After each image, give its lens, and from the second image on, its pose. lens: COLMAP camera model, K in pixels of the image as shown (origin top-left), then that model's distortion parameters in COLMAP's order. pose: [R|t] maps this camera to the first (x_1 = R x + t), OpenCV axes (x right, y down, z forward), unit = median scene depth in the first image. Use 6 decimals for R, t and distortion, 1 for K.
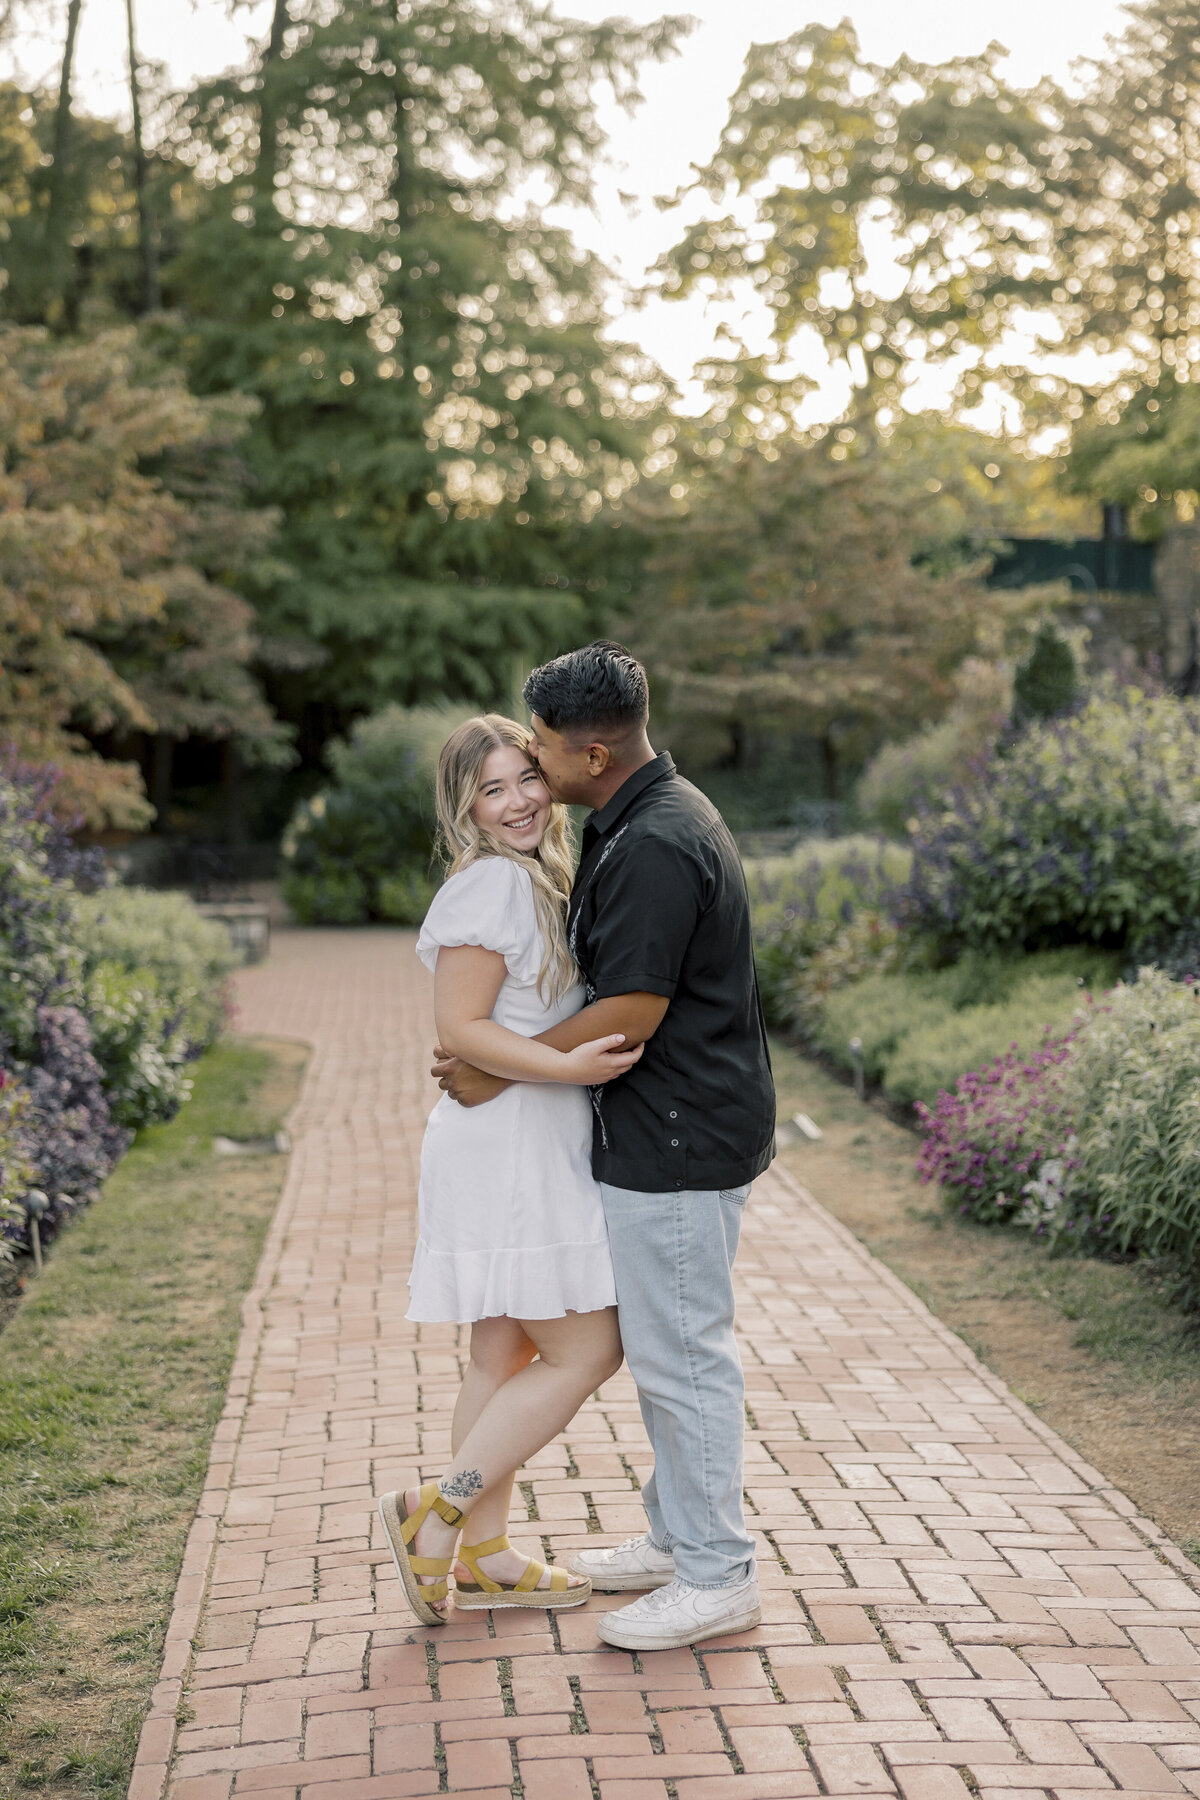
lens RADIAL K [[2958.6, 0, 596.9], [0, 2958.6, 899.7], [0, 0, 1]] dist [-0.043683, 0.000000]
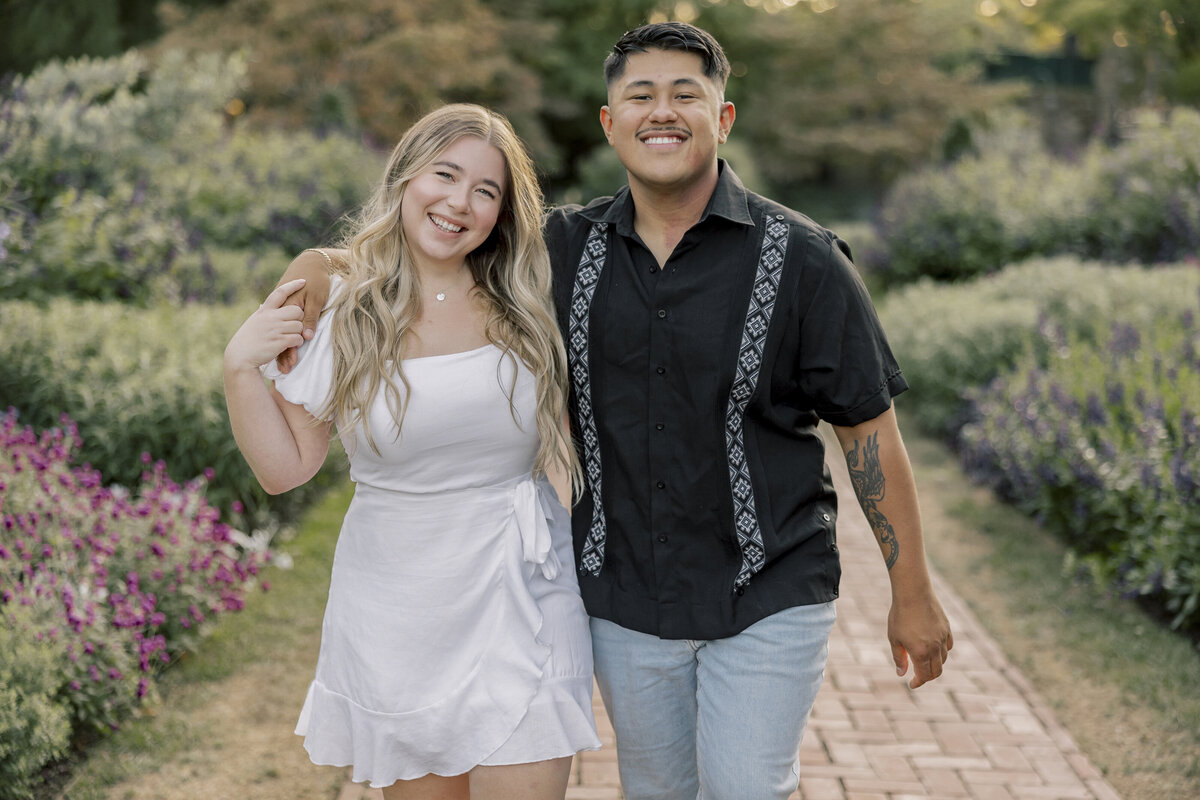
lens RADIAL K [[2134.3, 0, 602.2], [0, 2134.3, 401.1], [0, 0, 1]] dist [0.019384, 0.000000]
pose [[0.995196, 0.051440, -0.083301, 0.031084], [-0.046540, 0.997129, 0.059727, 0.010920], [0.086135, -0.055563, 0.994733, -0.236266]]
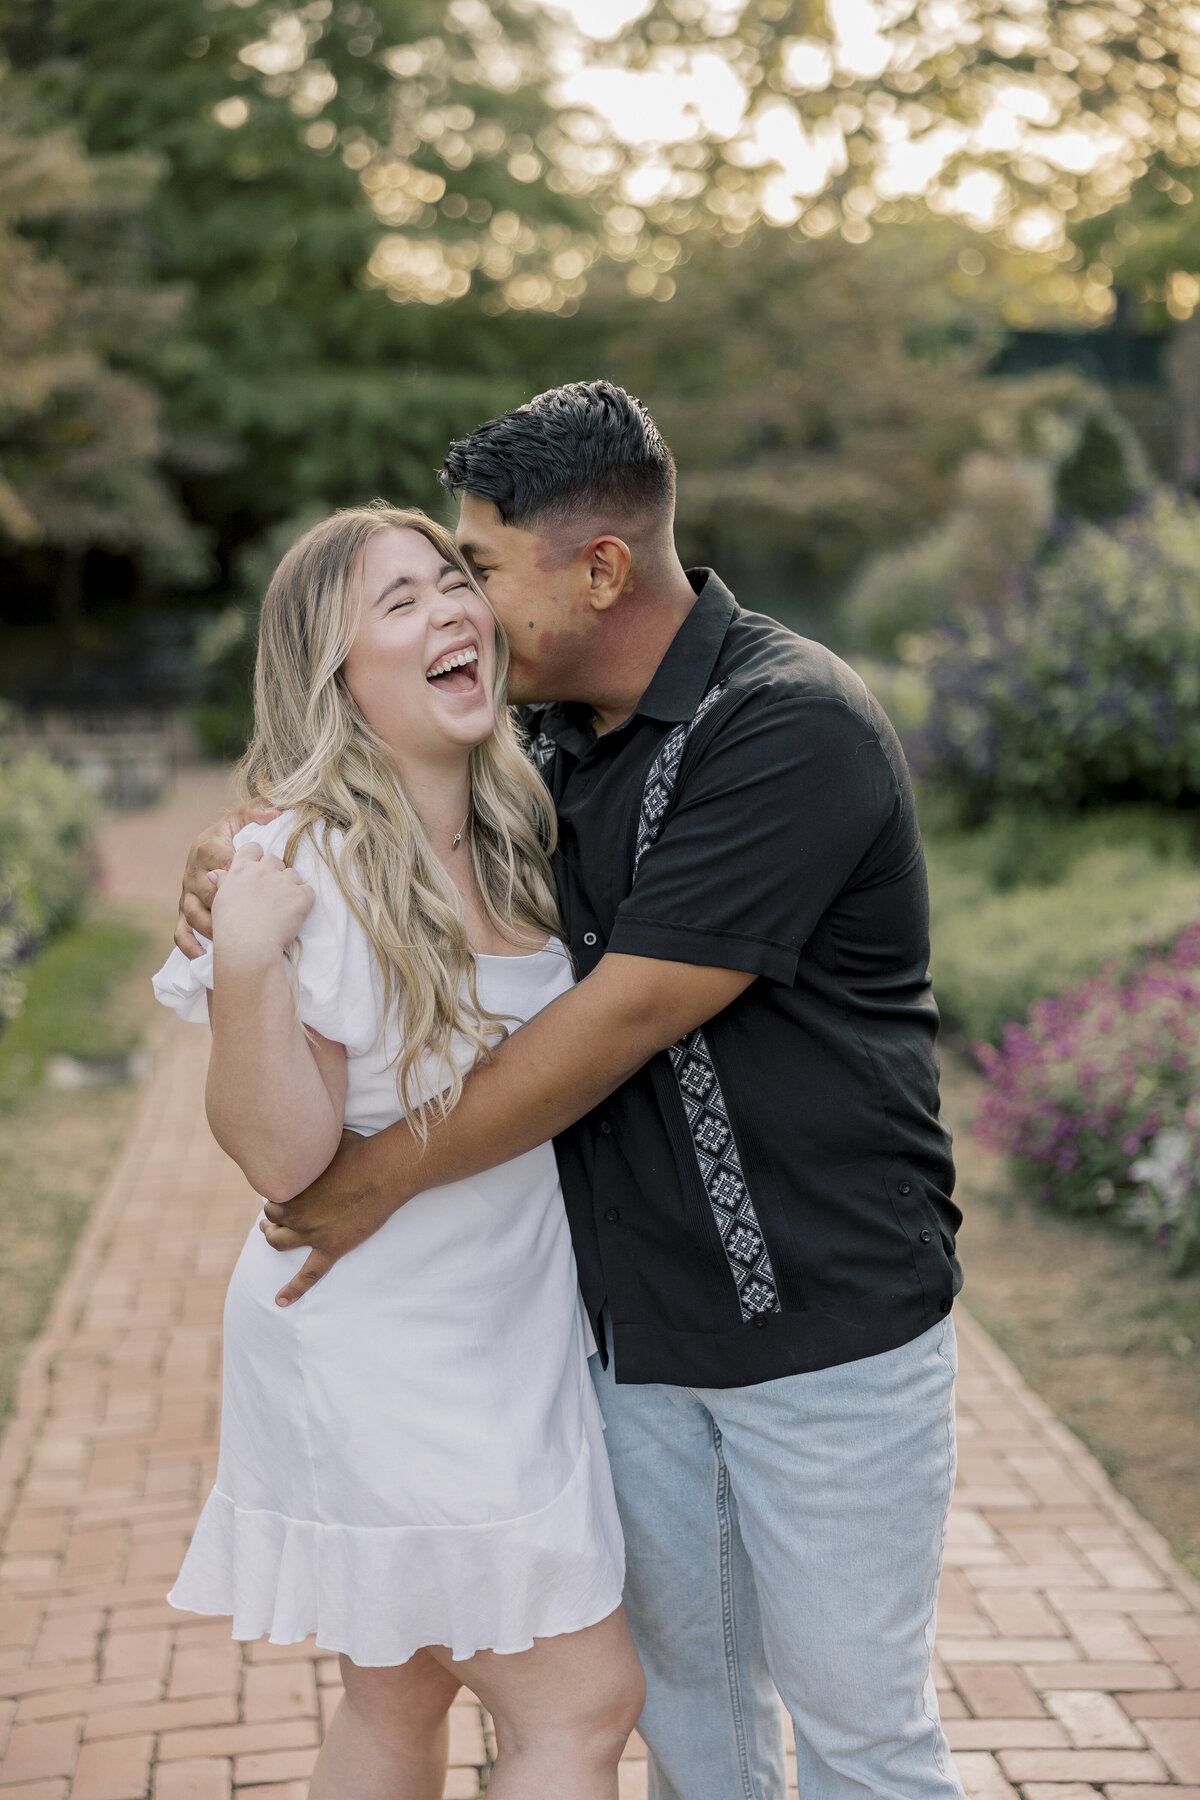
lens RADIAL K [[3067.1, 0, 603.9], [0, 3067.1, 899.5], [0, 0, 1]] dist [-0.000064, 0.000000]
pose [[0.999864, -0.000525, 0.016494, 0.000979], [-0.000449, 0.998260, 0.058958, -0.003524], [-0.016497, -0.058958, 0.998124, 0.073925]]
